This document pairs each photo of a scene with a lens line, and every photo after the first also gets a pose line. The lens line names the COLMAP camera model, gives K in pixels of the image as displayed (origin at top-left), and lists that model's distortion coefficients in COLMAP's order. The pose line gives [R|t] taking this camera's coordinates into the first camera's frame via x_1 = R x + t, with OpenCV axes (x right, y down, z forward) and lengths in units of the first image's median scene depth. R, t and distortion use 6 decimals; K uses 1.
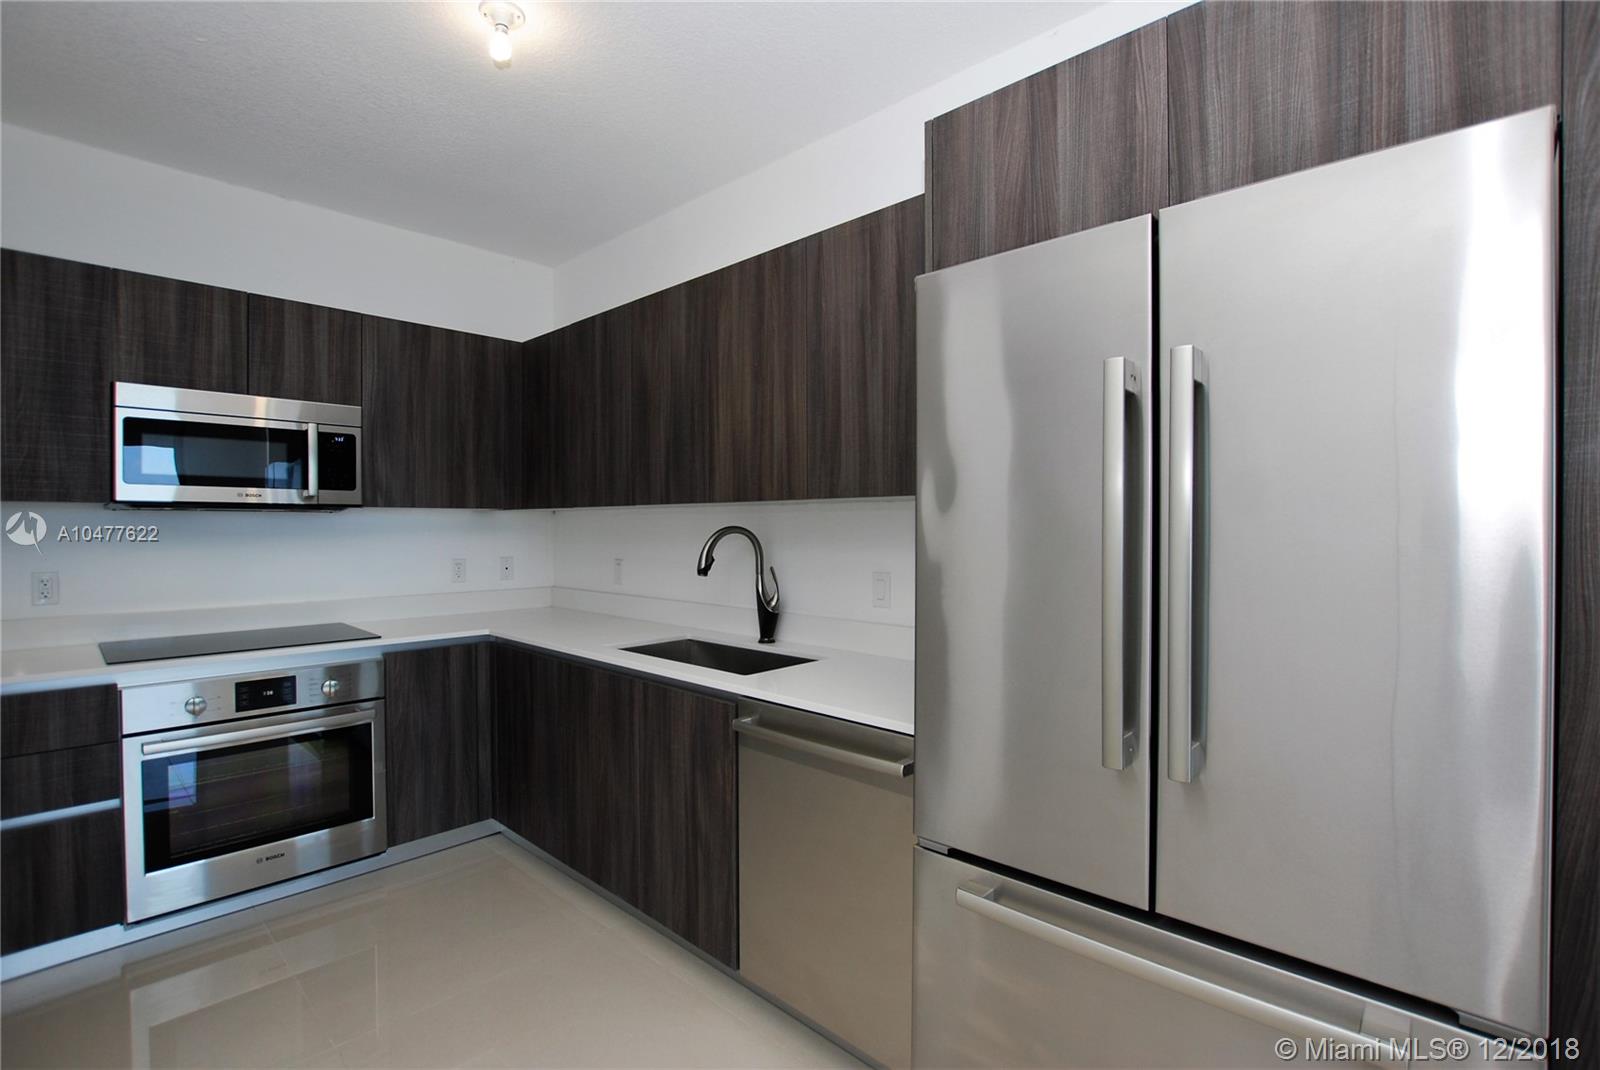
lens RADIAL K [[738.1, 0, 789.6], [0, 738.1, 533.1], [0, 0, 1]] dist [-0.025642, -0.000566]
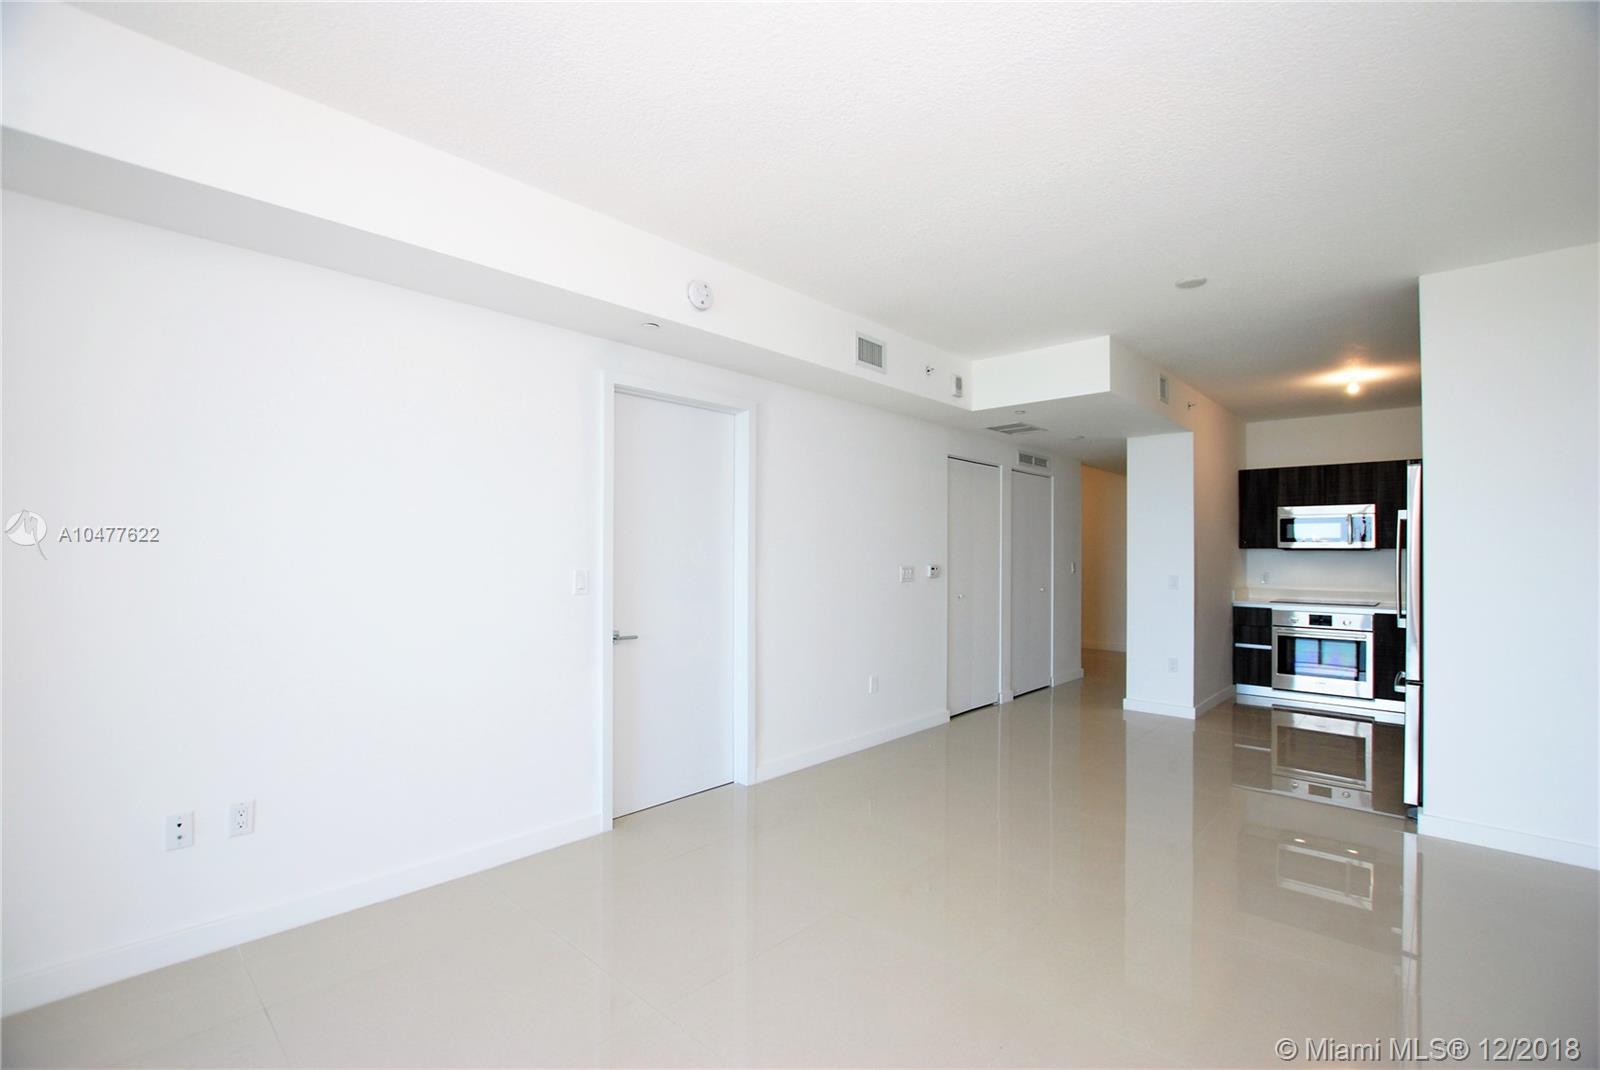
lens RADIAL K [[732.3, 0, 809.7], [0, 732.3, 547.1], [0, 0, 1]] dist [-0.006969, -0.001895]
pose [[0.054850, -0.009402, -0.998450, 1.731779], [-0.013466, 0.999858, -0.010155, 0.006635], [0.998404, 0.014003, 0.054715, -0.951198]]
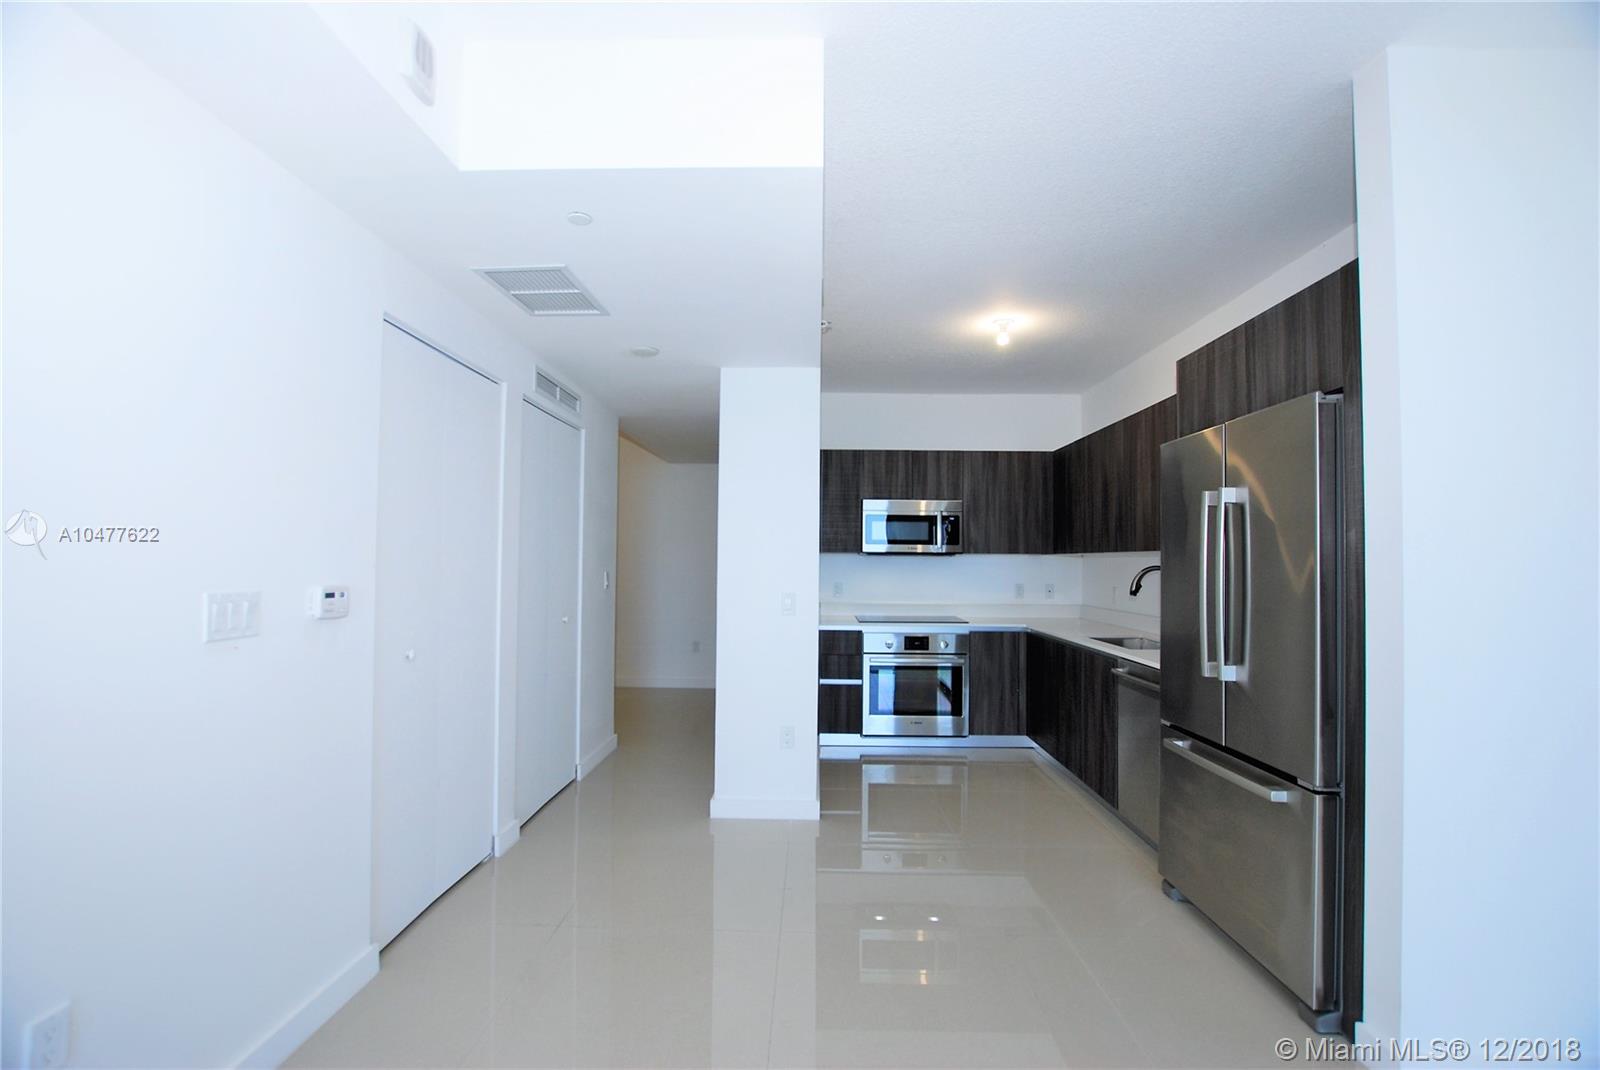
lens RADIAL K [[732.3, 0, 813.2], [0, 732.3, 544.4], [0, 0, 1]] dist [-0.006969, -0.001895]
pose [[0.693327, -0.011425, -0.720533, 0.568399], [-0.015939, 0.999387, -0.031184, 0.005911], [0.720447, 0.033105, 0.692719, -0.652304]]
